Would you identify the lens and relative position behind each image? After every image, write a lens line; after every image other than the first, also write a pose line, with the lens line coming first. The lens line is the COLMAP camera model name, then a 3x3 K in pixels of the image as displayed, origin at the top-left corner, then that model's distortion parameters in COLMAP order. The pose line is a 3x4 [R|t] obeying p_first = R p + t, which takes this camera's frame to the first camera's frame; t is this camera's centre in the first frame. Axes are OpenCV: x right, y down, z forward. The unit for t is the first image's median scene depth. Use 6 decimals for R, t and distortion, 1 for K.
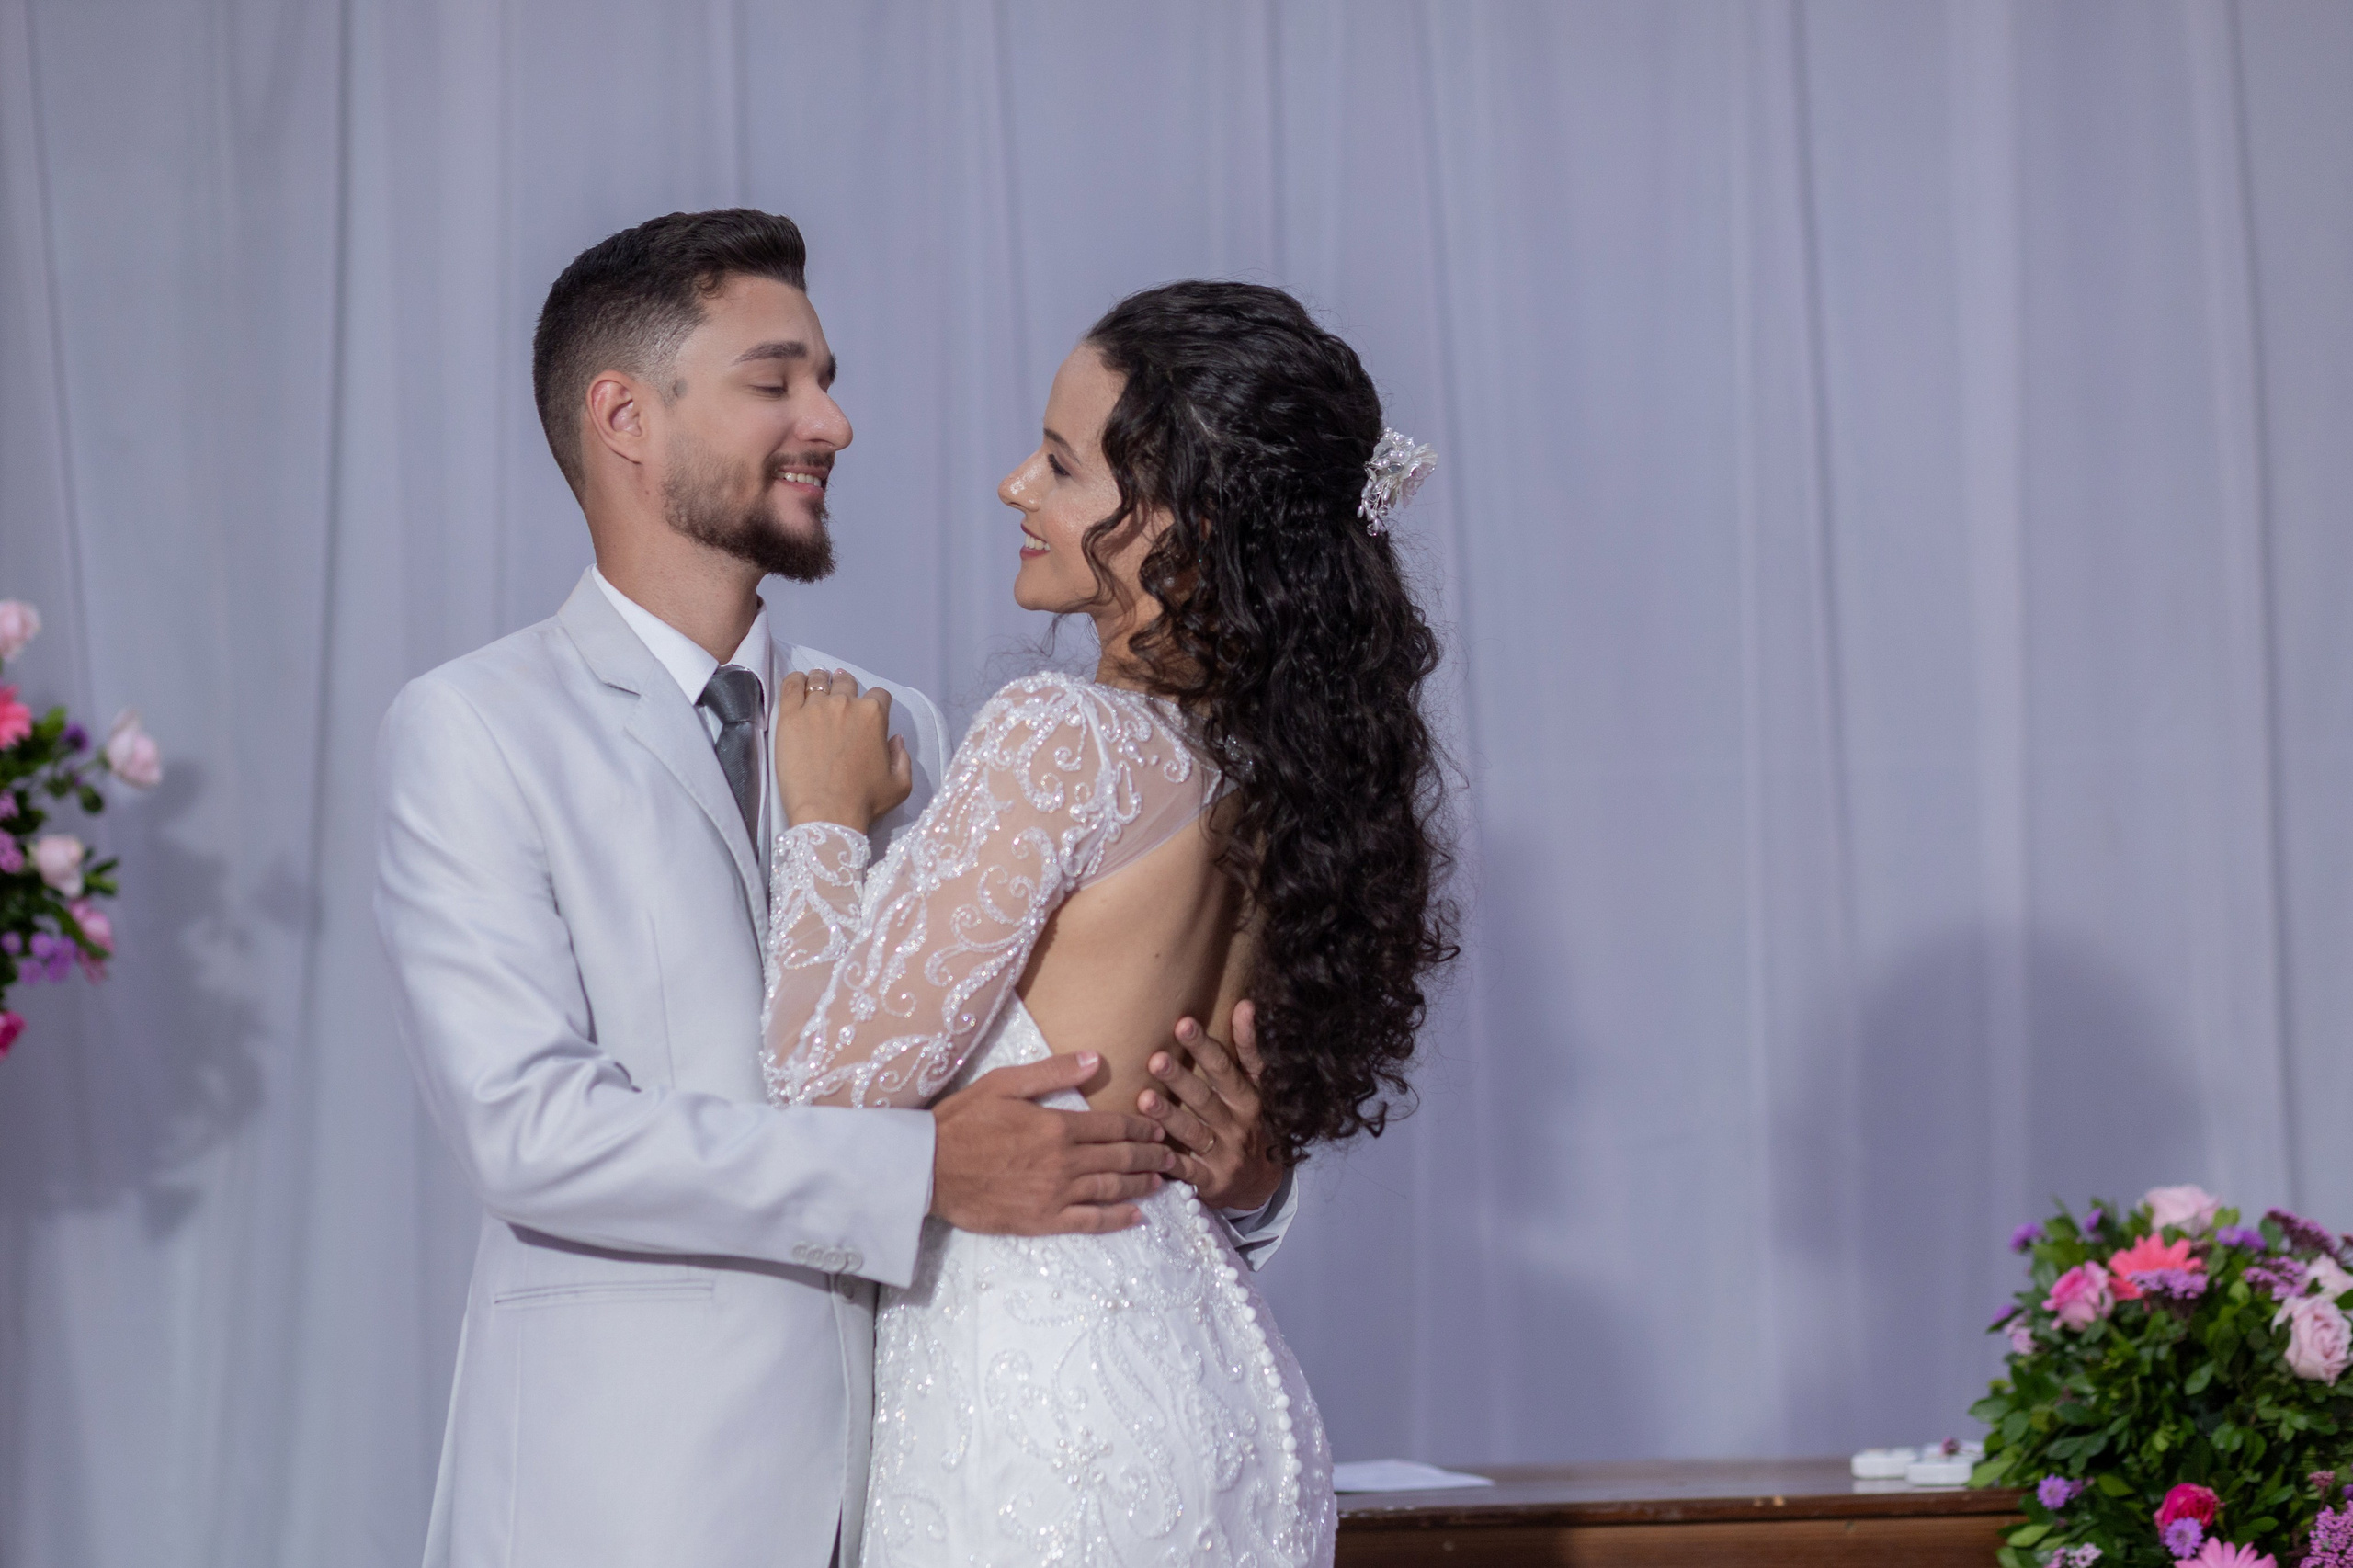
lens RADIAL K [[5790.5, 0, 1379.0], [0, 5790.5, 785.6], [0, 0, 1]] dist [0.031388, 0.656223]
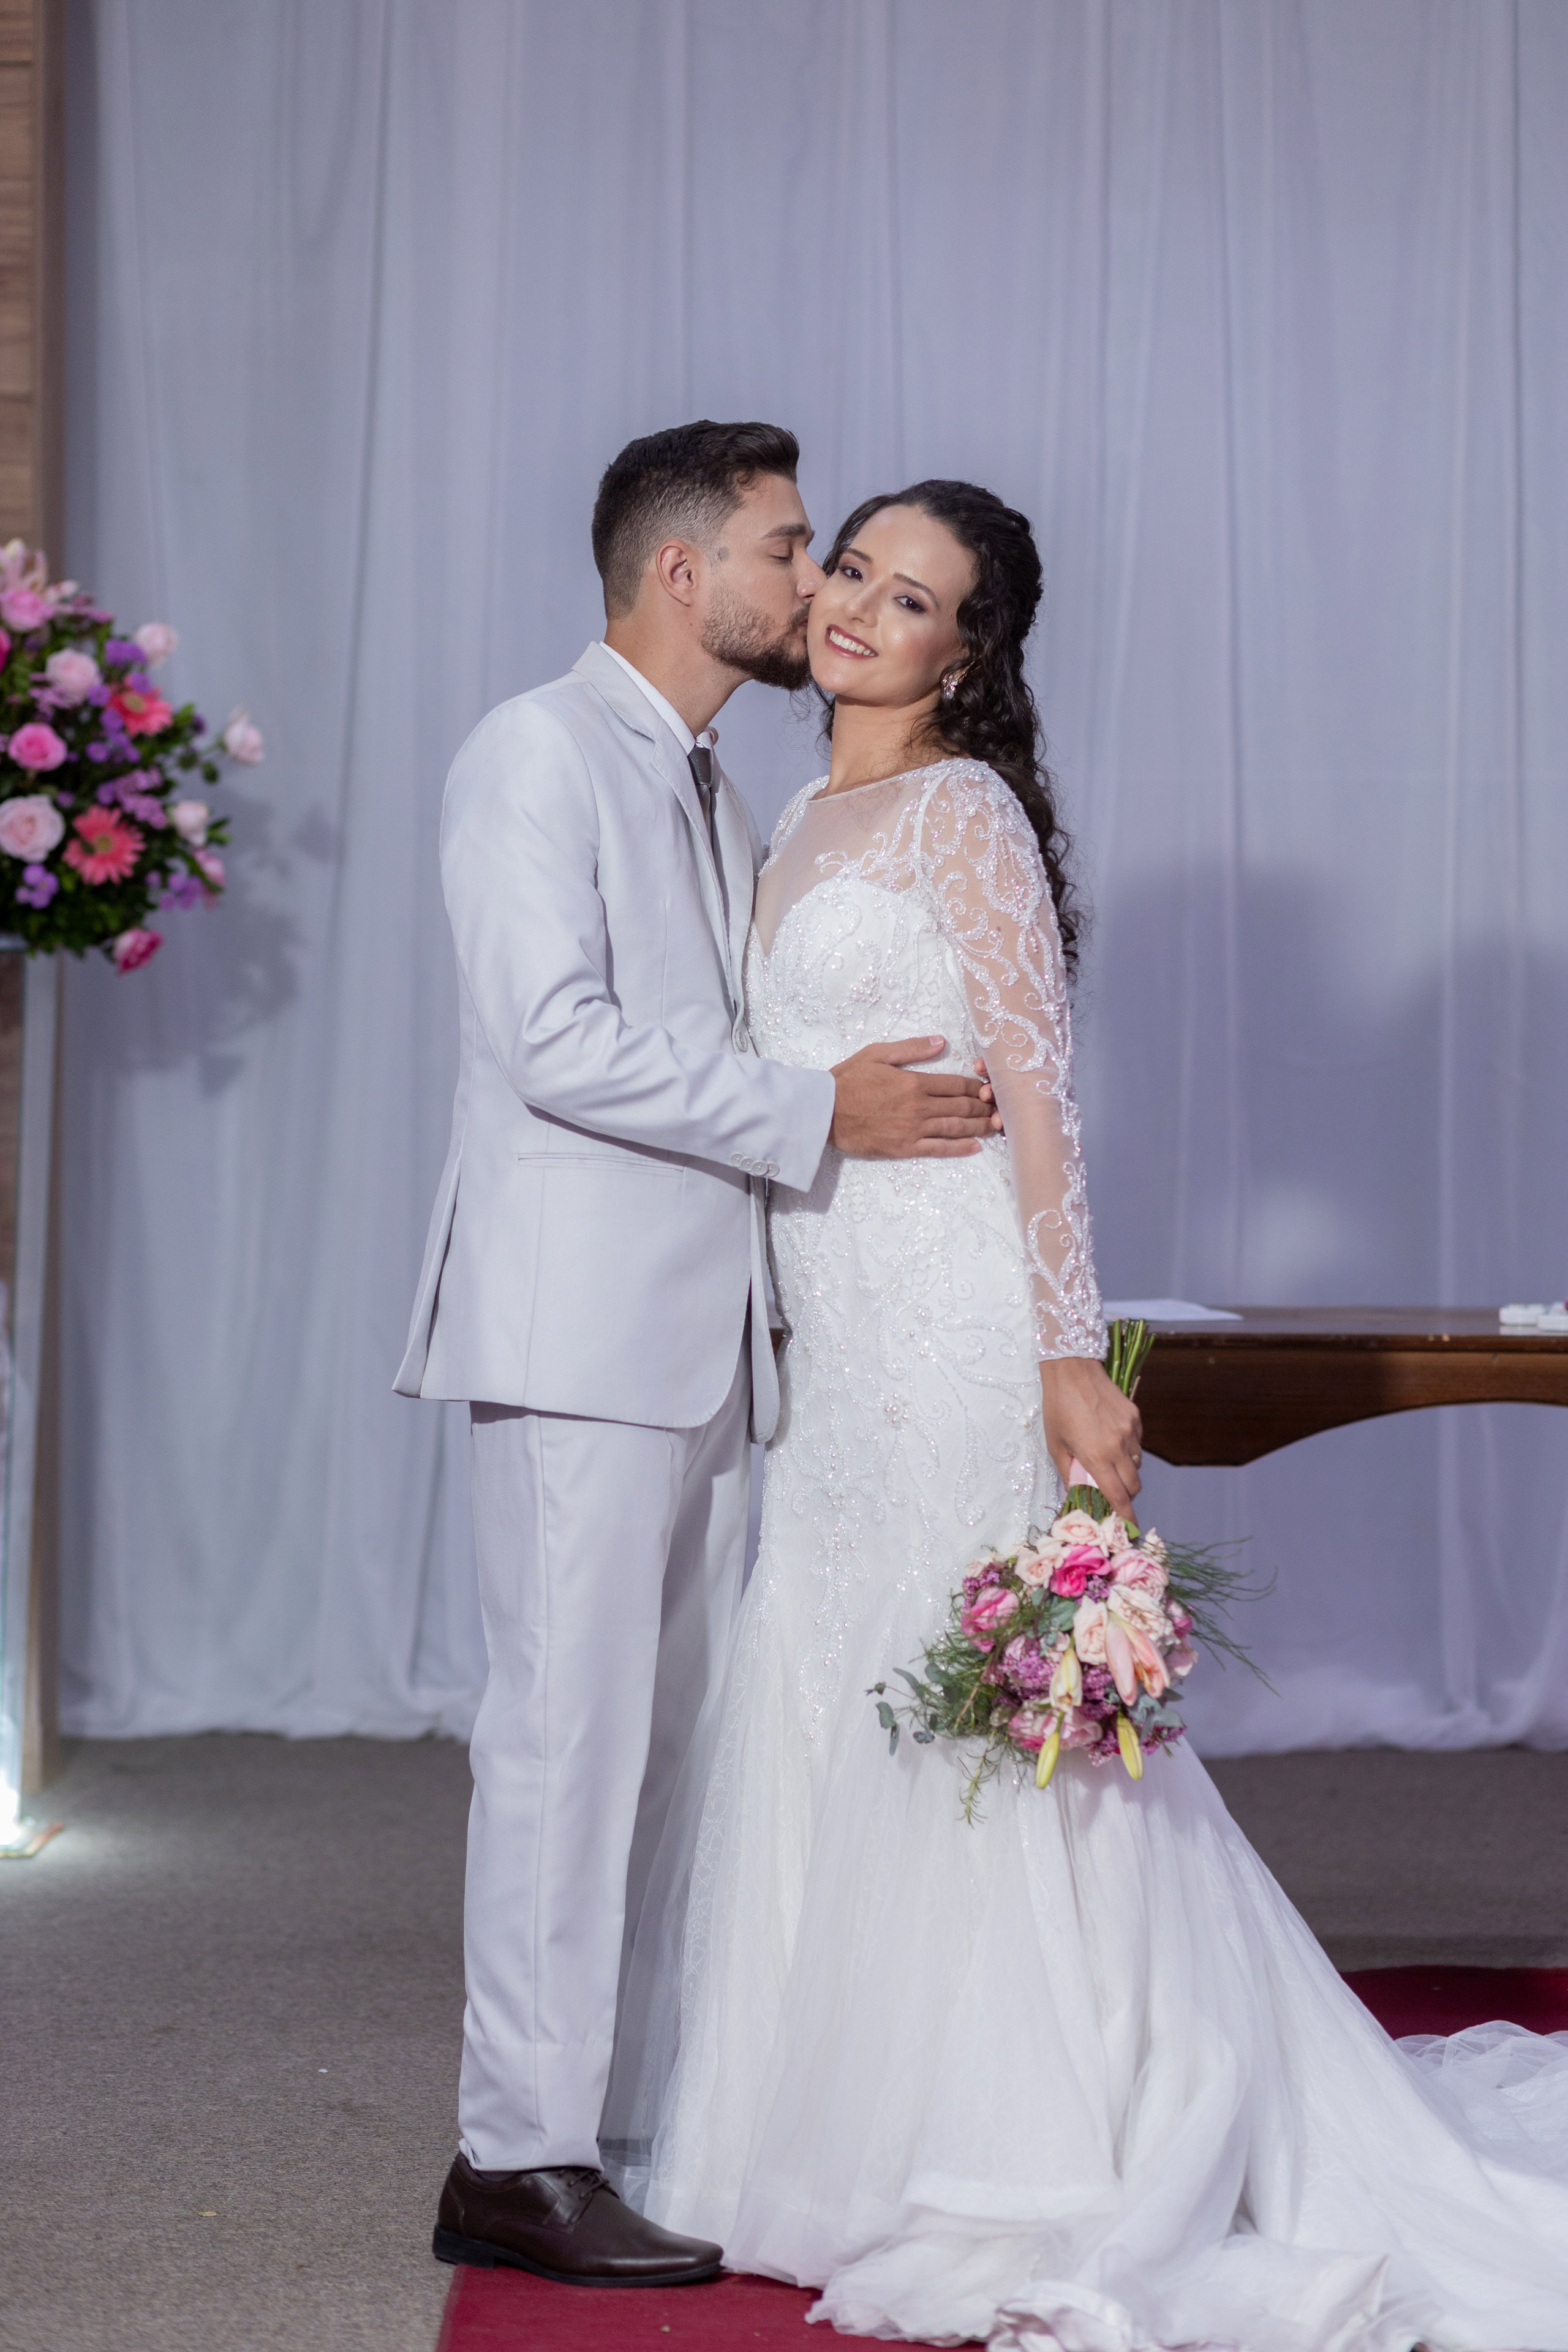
lens RADIAL K [[5736.6, 0, 836.6], [0, 5736.6, 1173.9], [0, 0, 1]] dist [0.107393, -0.277517]
pose [[0.998188, 0.036471, -0.047855, -0.013410], [-0.031845, 0.995052, 0.094111, -0.042953], [0.051050, -0.092417, 0.994411, -0.392469]]
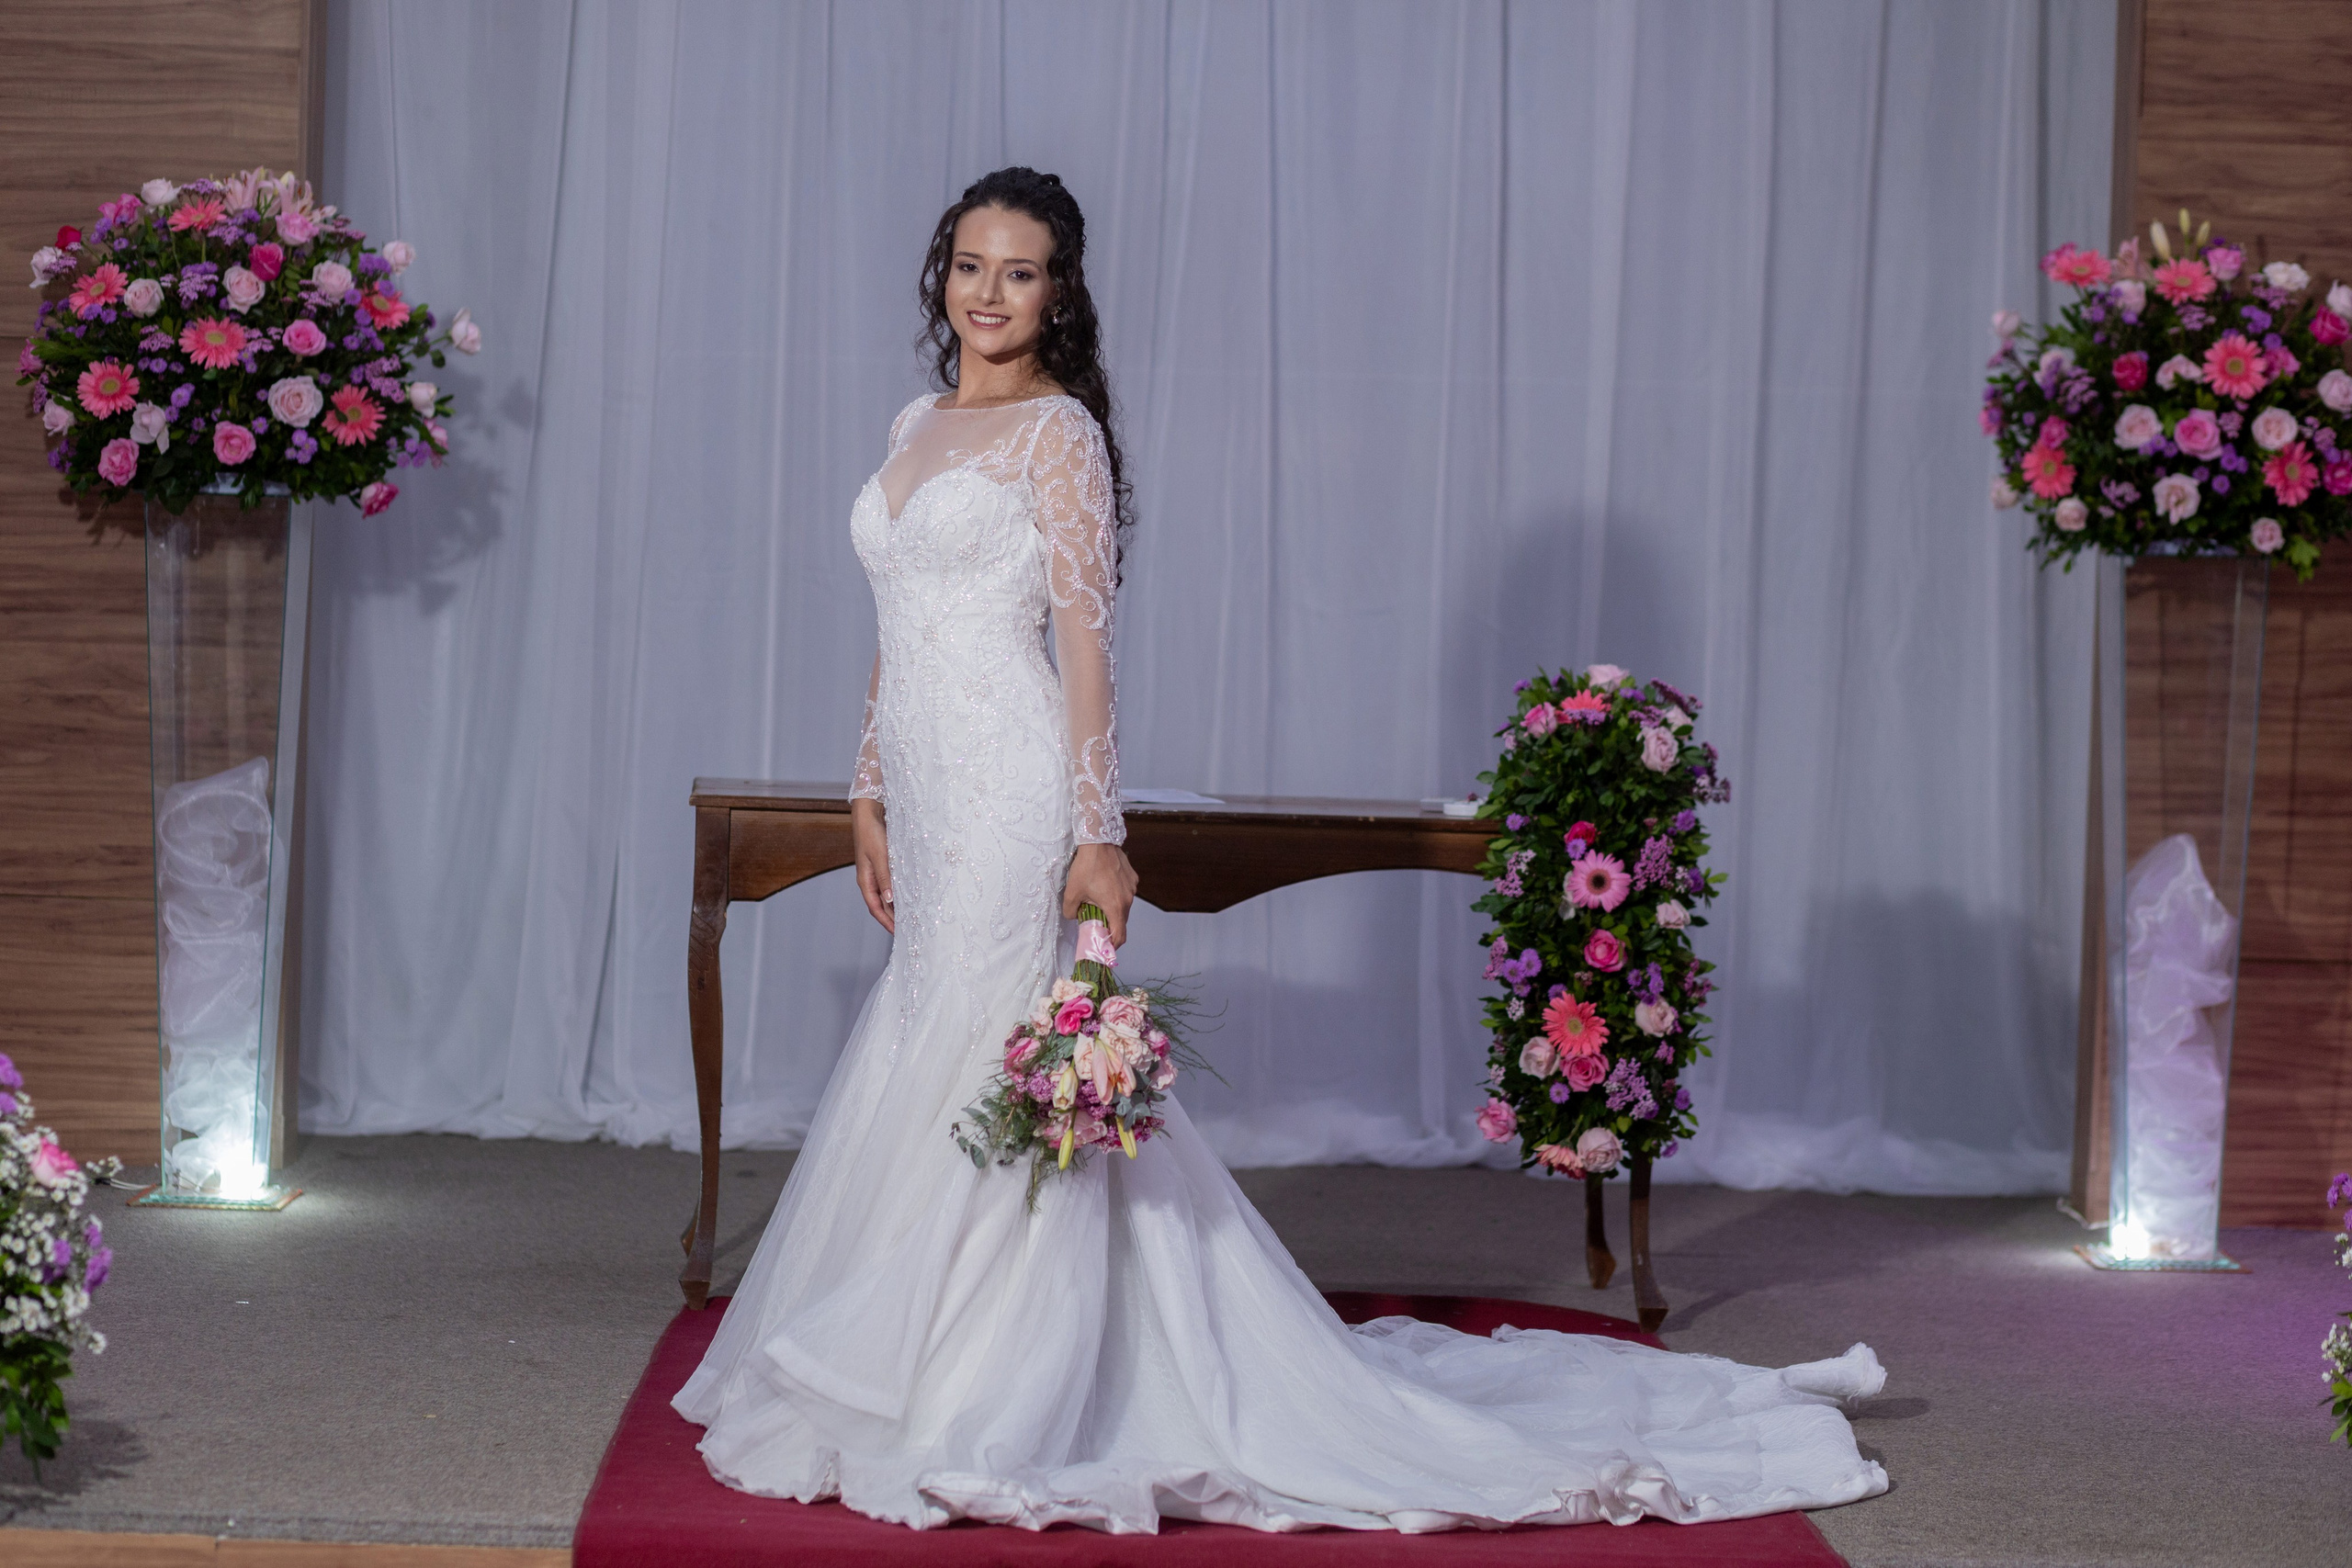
lens RADIAL K [[5910.5, 0, 1176.0], [0, 5910.5, 784.0], [0, 0, 1]] dist [0.111919, -0.397267]
pose [[0.997964, 0.059856, -0.022041, 0.046637], [-0.057250, 0.992901, 0.104264, -0.082439], [0.028125, -0.102790, 0.994305, -0.889084]]
